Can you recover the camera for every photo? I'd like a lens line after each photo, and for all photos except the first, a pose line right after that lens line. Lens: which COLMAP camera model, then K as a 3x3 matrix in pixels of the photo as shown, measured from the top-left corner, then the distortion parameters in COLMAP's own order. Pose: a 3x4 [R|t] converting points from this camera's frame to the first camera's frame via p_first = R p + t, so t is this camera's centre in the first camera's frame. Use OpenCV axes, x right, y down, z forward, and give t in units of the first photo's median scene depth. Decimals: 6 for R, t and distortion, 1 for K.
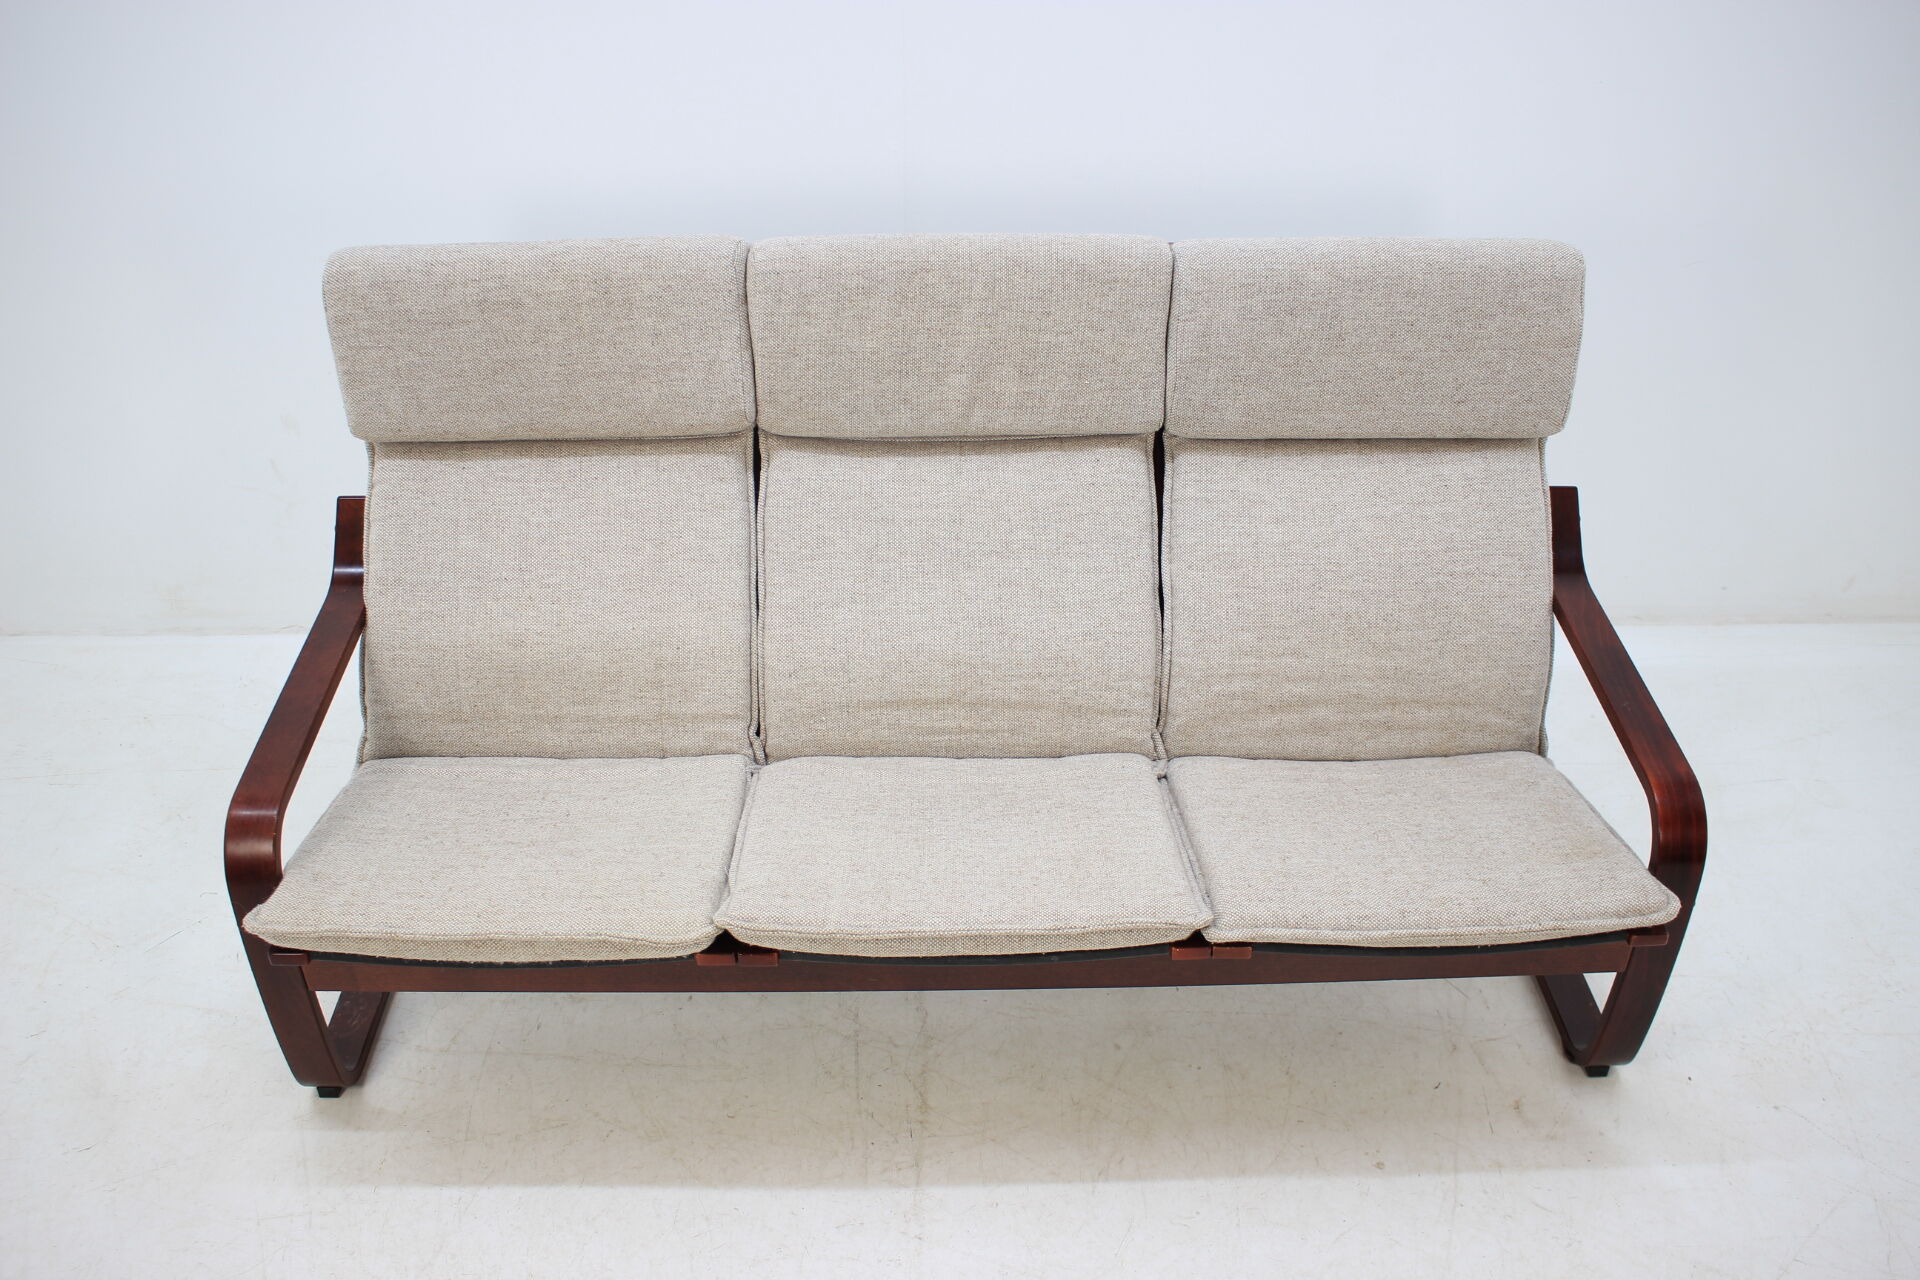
lens RADIAL K [[1680.3, 0, 960.0], [0, 1680.3, 640.0], [0, 0, 1]] dist [-0.130343, 0.010714]
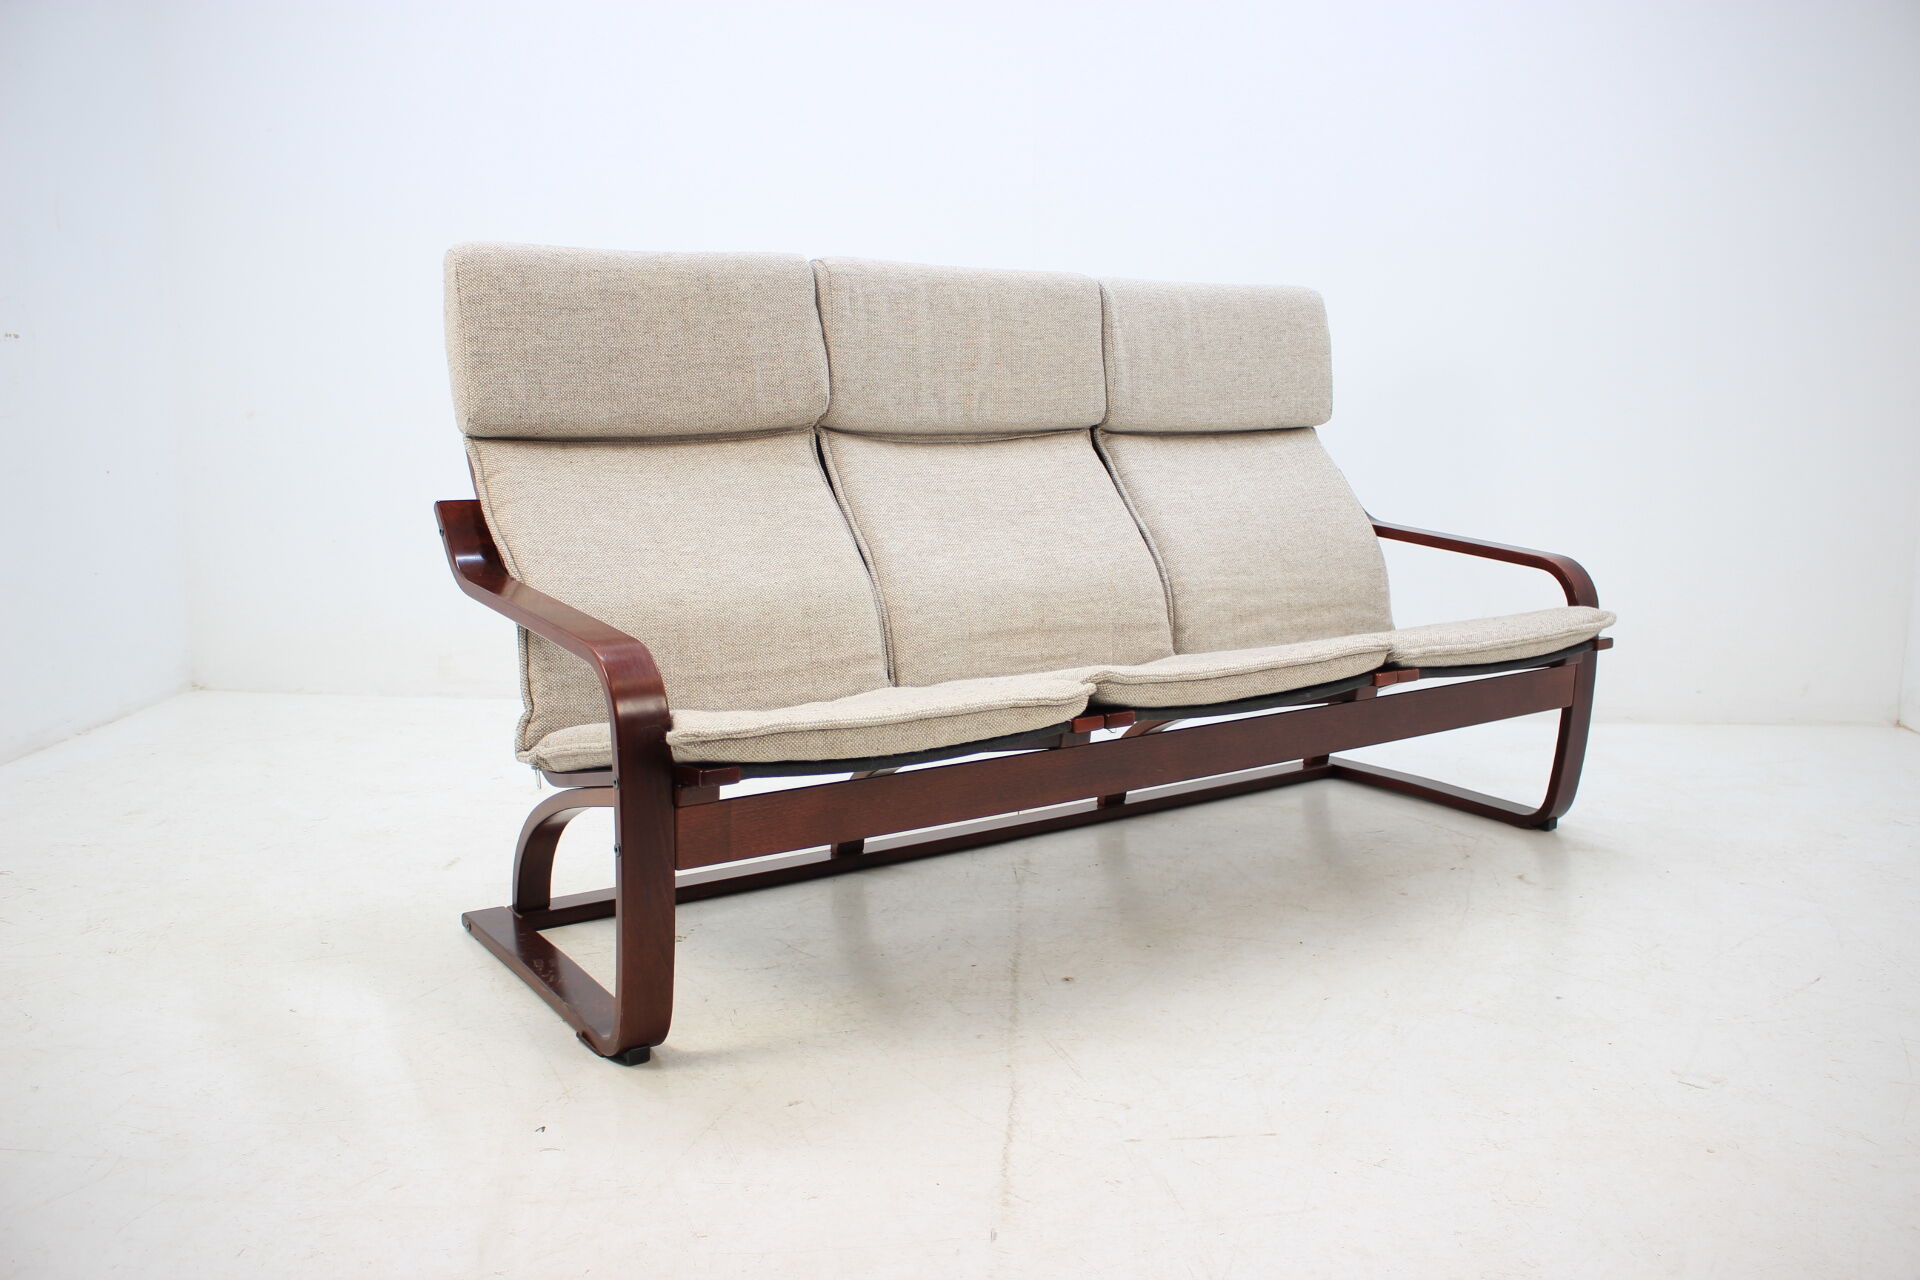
lens RADIAL K [[1586.9, 0, 965.0], [0, 1586.9, 628.8], [0, 0, 1]] dist [-0.162481, 0.125582]
pose [[0.838786, -0.085108, 0.537769, -0.629544], [0.284077, 0.911017, -0.298910, 0.347708], [-0.464477, 0.403490, 0.788326, 0.178192]]
